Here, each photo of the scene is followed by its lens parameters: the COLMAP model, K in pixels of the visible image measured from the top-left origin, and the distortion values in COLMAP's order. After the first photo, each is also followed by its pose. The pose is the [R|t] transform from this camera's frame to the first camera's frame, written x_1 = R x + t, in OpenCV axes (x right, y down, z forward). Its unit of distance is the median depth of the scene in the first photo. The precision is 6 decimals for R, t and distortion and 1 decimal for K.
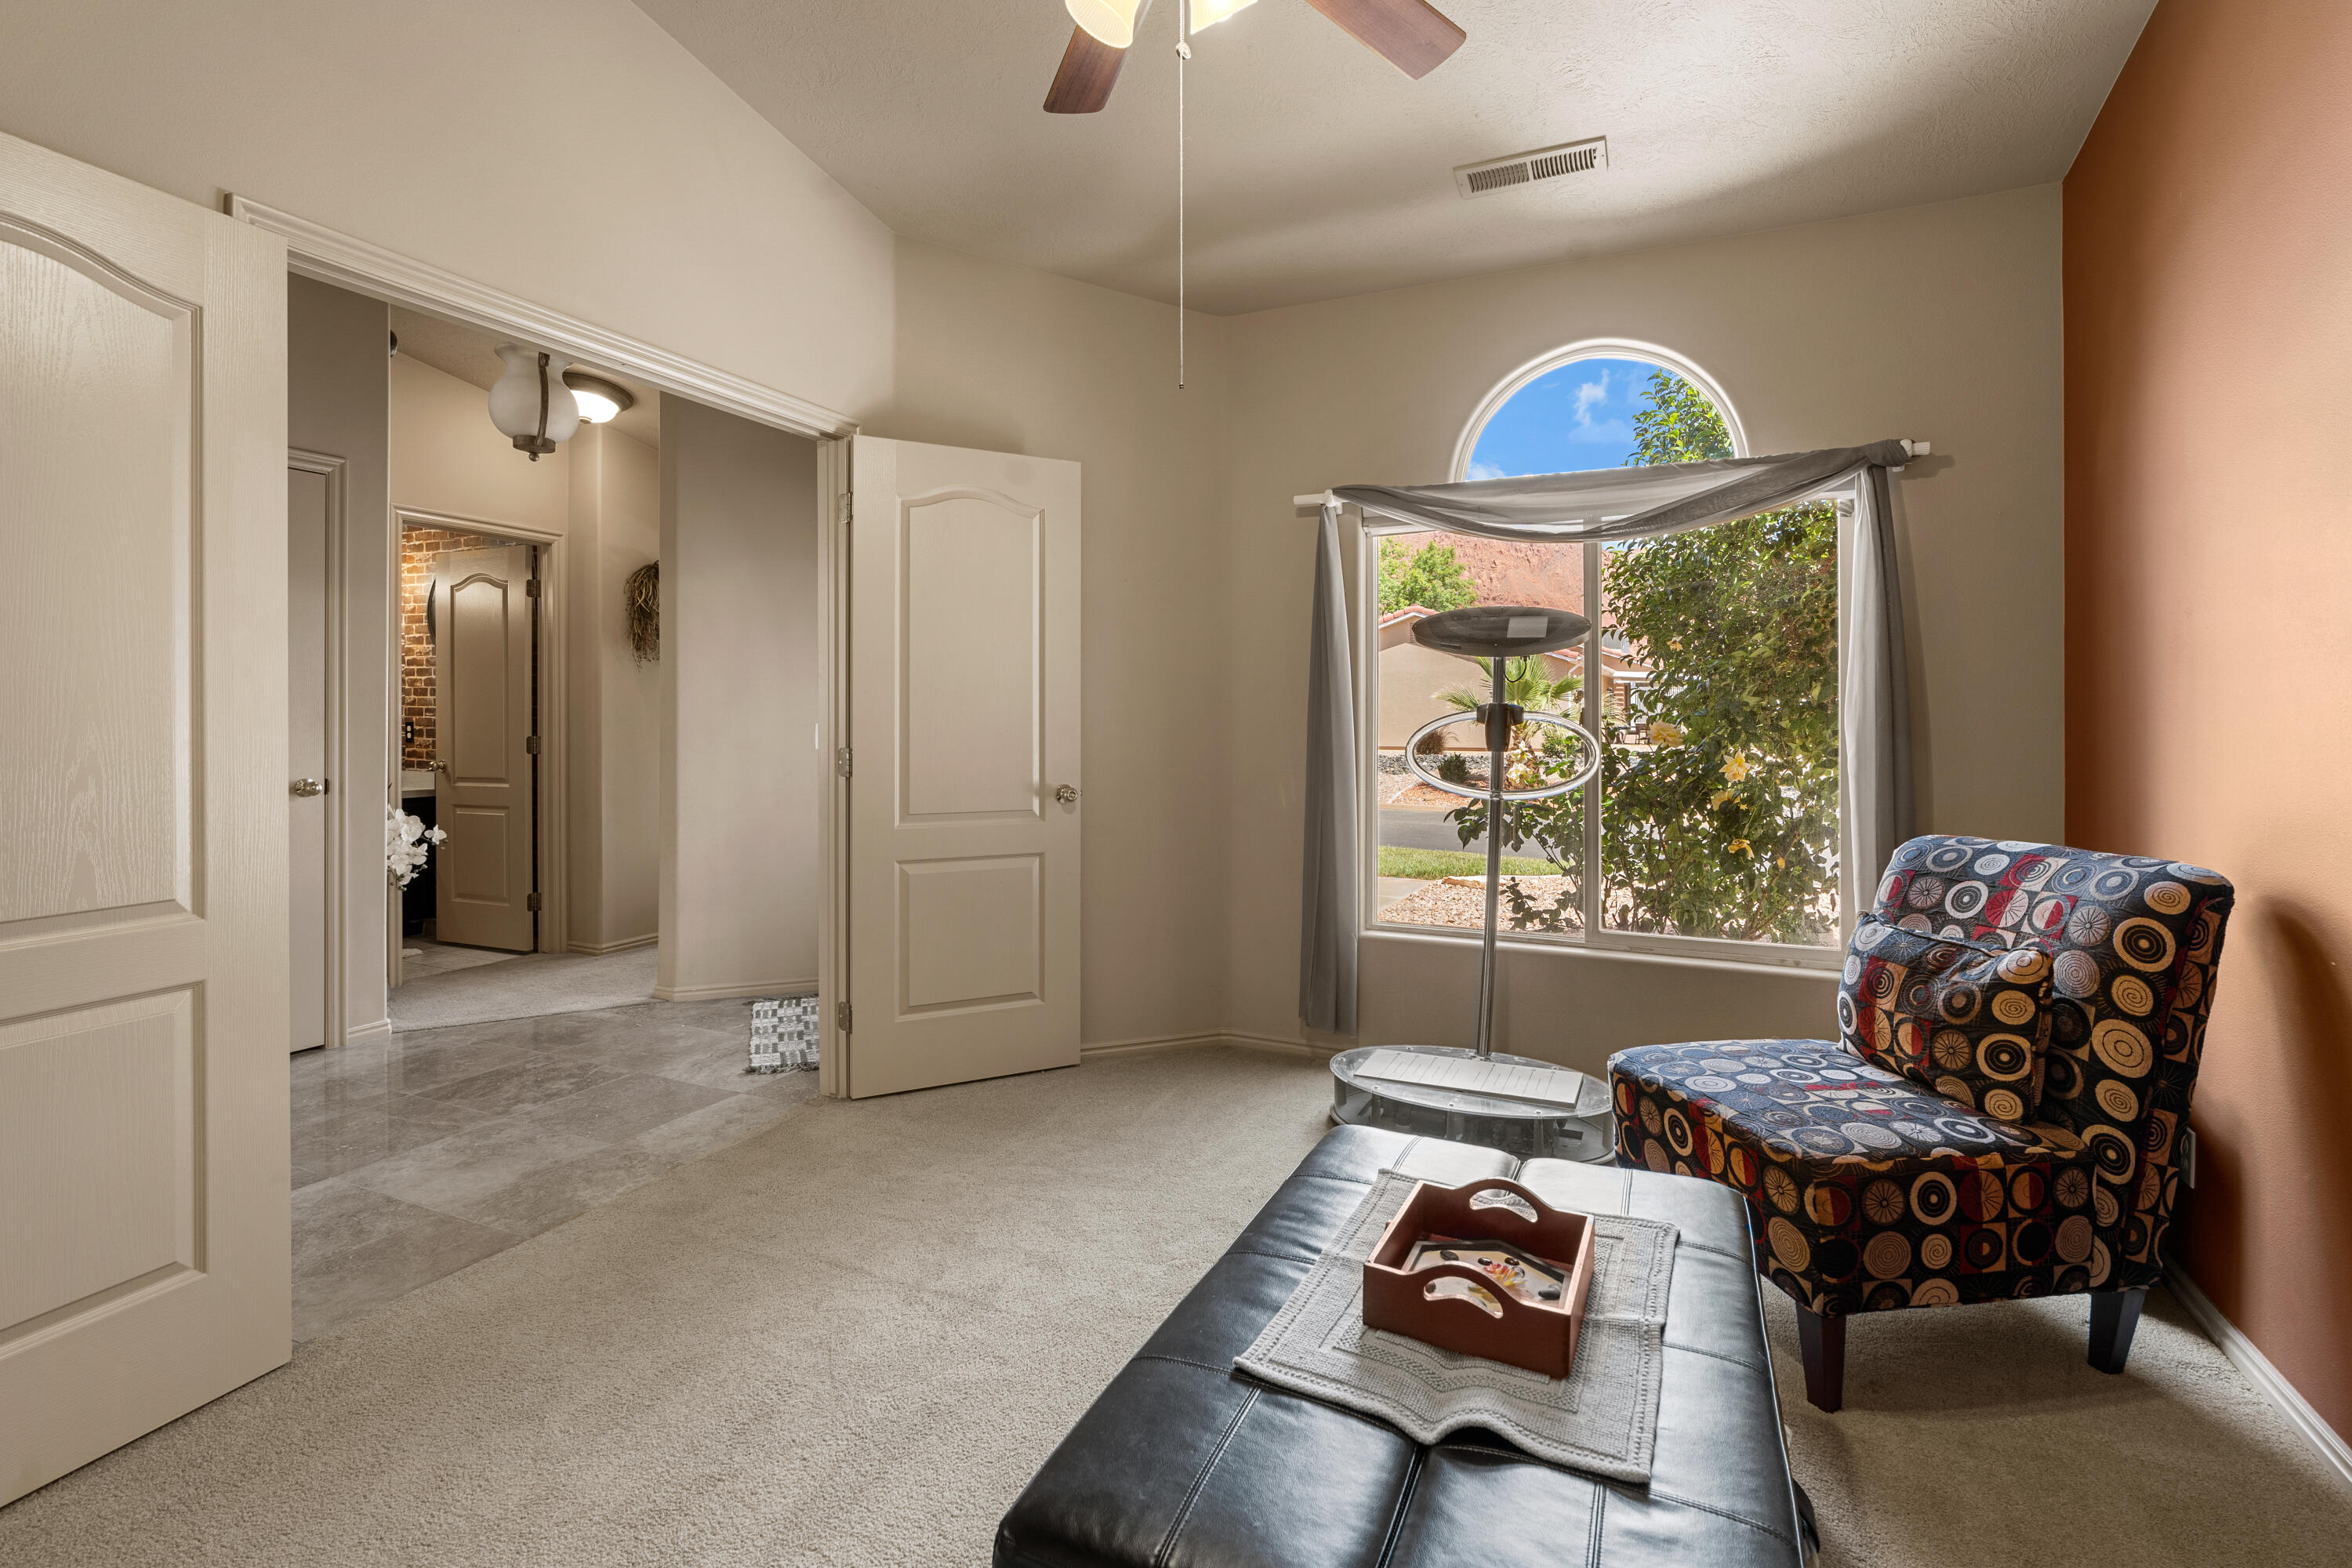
lens RADIAL K [[1083.2, 0, 1166.6], [0, 1083.2, 716.9], [0, 0, 1]] dist [-0.006825, 0.002106]
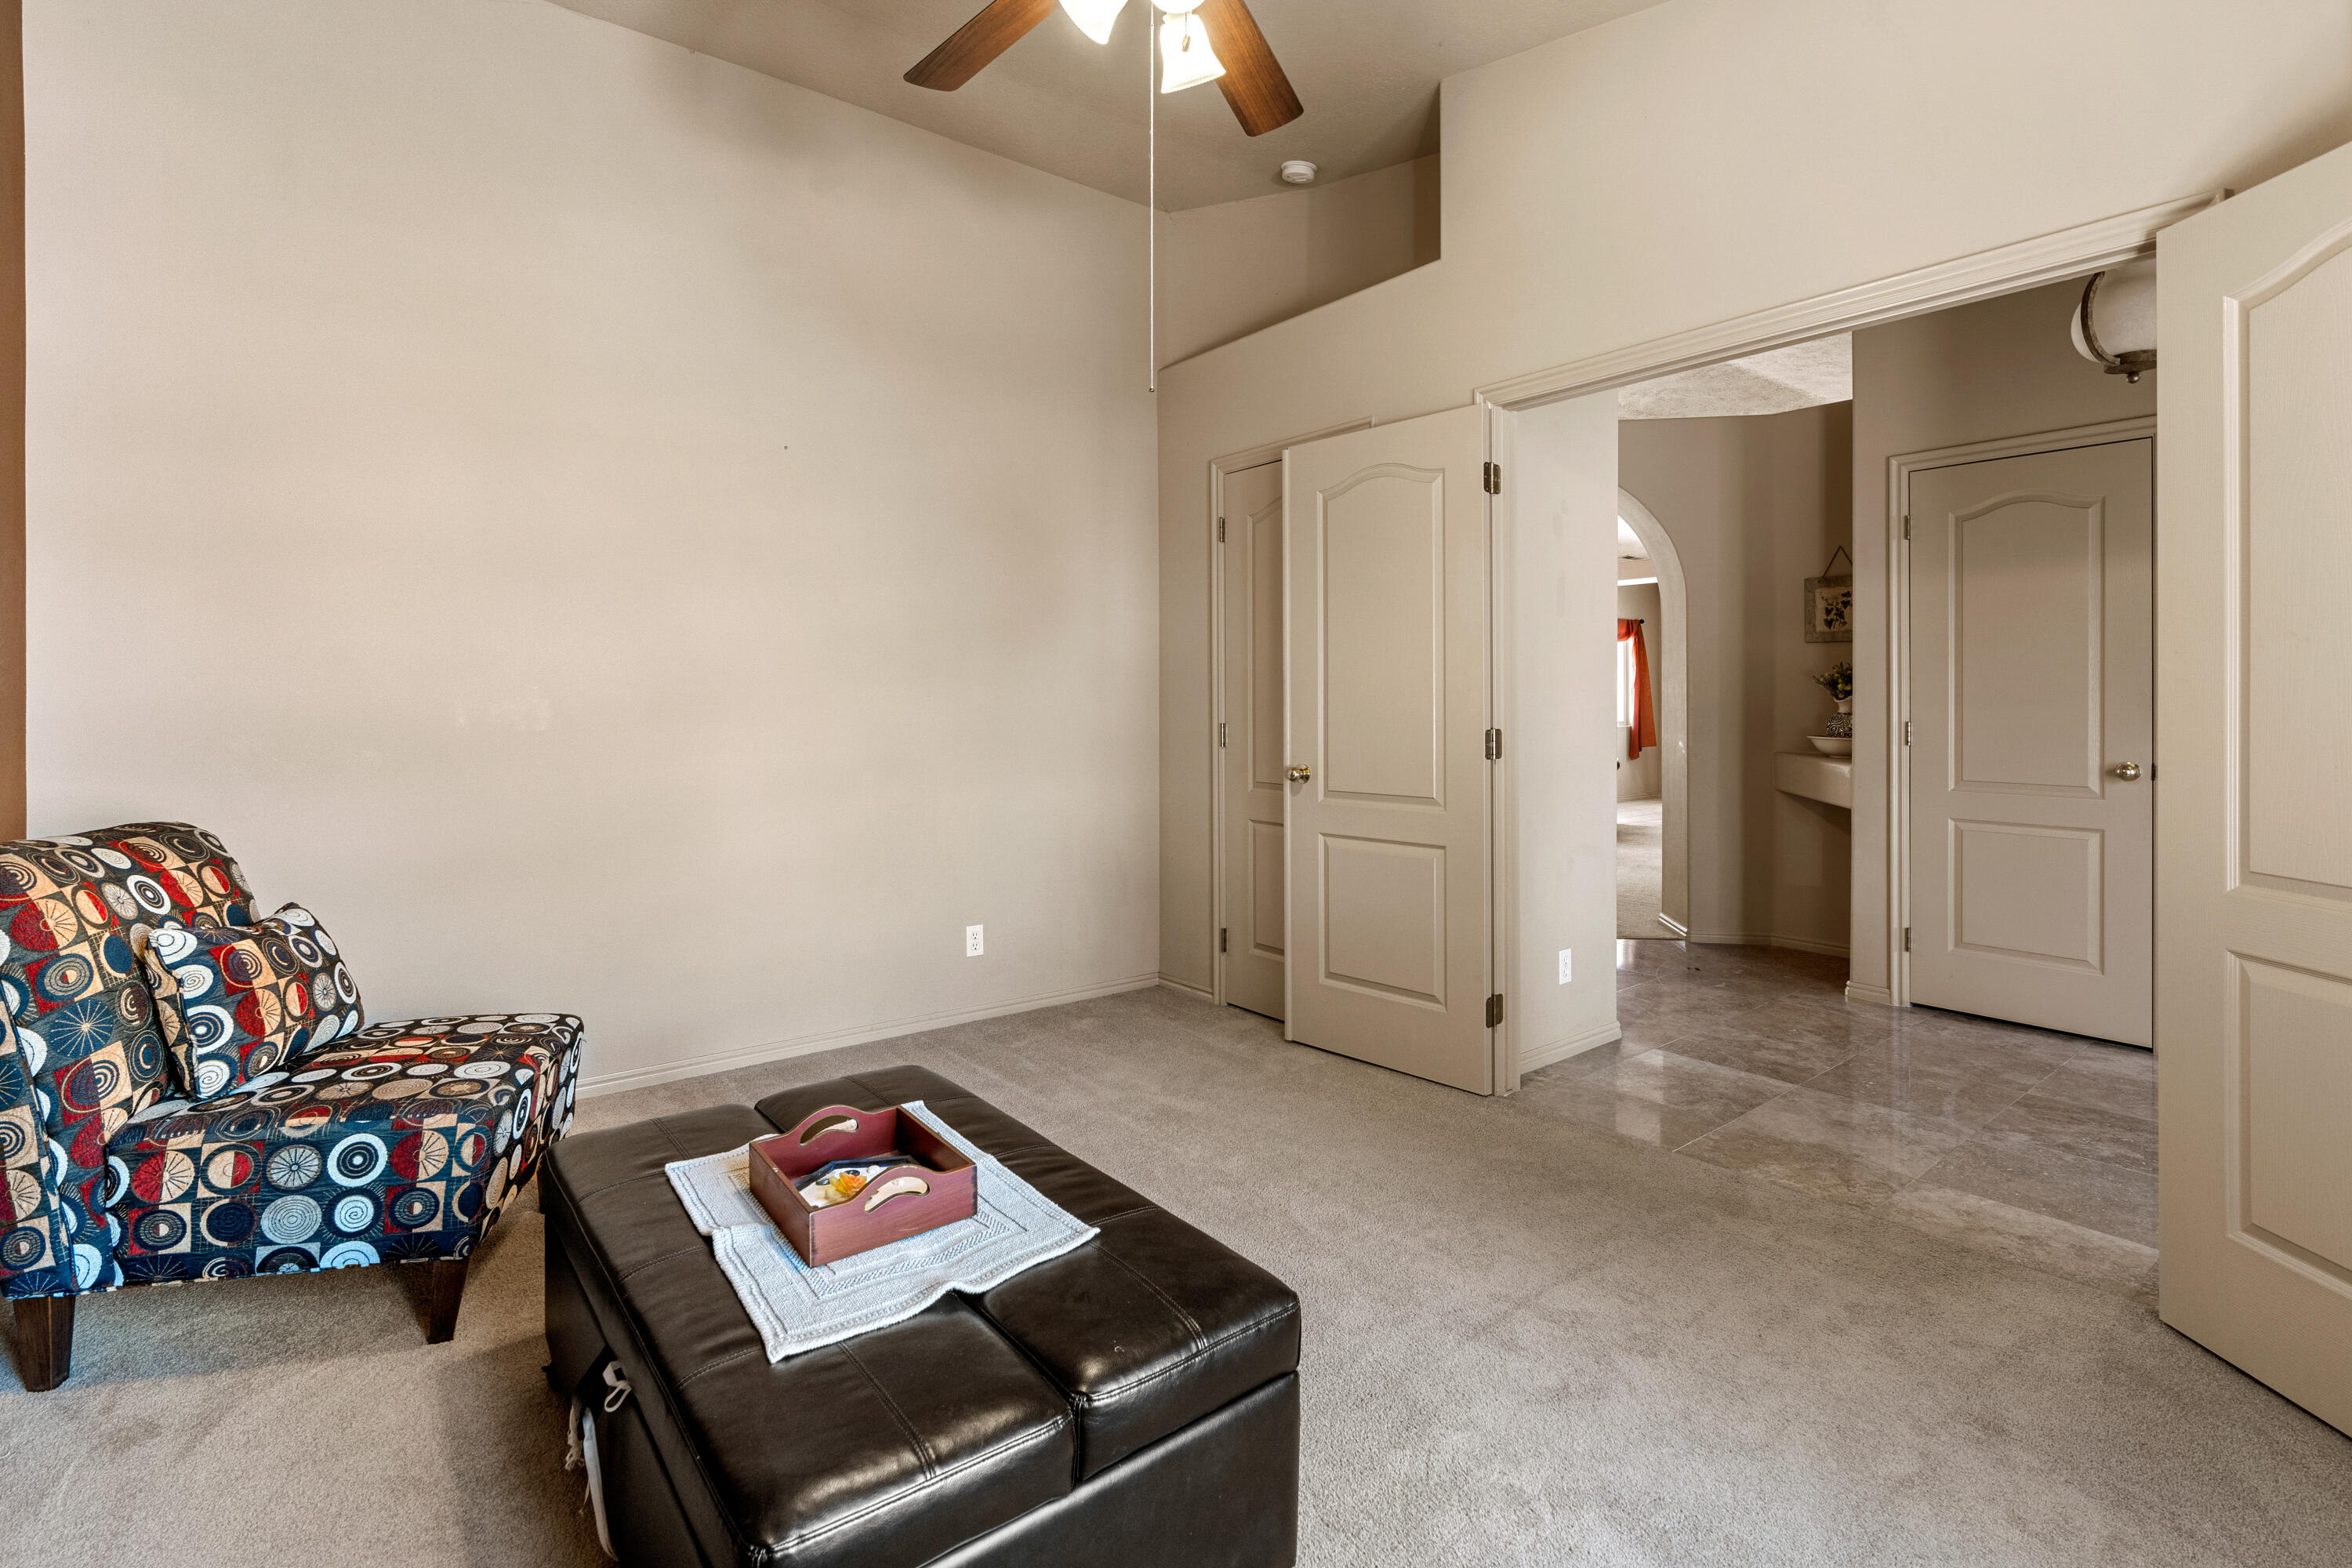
lens RADIAL K [[1083.2, 0, 1192.0], [0, 1083.2, 713.5], [0, 0, 1]] dist [-0.006825, 0.002106]
pose [[-0.437669, 0.006236, -0.899115, 0.536947], [0.000673, 0.999978, 0.006608, 0.008692], [0.899136, 0.002287, -0.437663, 0.844784]]
